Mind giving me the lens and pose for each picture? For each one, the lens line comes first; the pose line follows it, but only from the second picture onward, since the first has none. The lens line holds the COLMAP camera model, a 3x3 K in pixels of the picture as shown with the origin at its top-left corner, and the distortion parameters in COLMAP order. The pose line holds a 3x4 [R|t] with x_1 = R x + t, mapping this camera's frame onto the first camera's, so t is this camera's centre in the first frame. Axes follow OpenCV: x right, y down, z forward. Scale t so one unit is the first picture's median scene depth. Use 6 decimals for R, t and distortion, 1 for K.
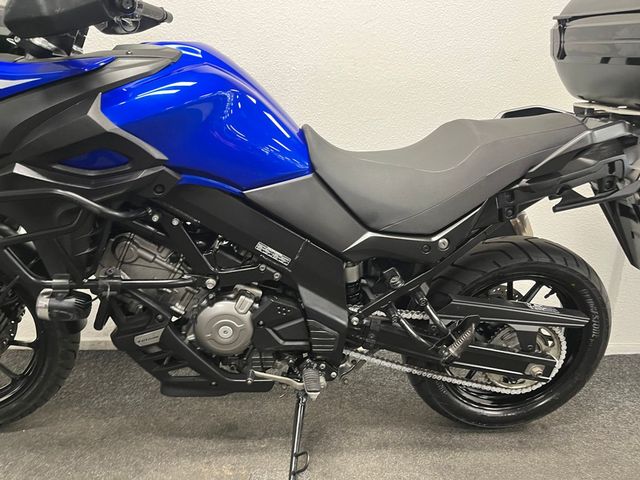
lens RADIAL K [[489.6, 0, 320.0], [0, 489.6, 240.0], [0, 0, 1]] dist [0.074067, -0.091225]
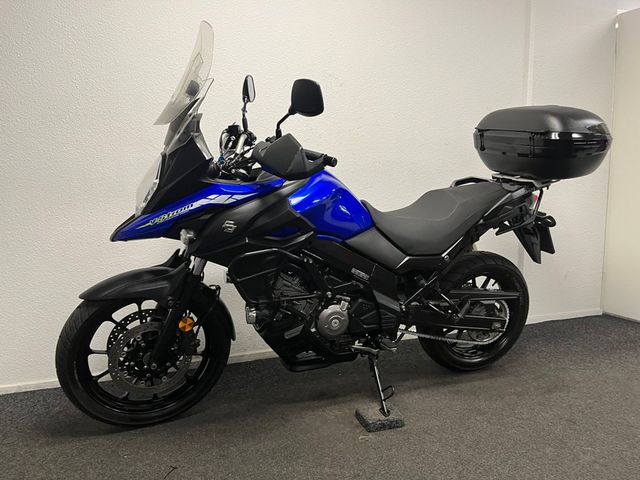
lens RADIAL K [[489.6, 0, 320.0], [0, 489.6, 240.0], [0, 0, 1]] dist [0.074067, -0.091225]
pose [[0.972409, -0.100137, 0.210697, -0.552695], [0.118467, 0.990028, -0.076221, 0.022854], [-0.200963, 0.099078, 0.974575, -0.657774]]
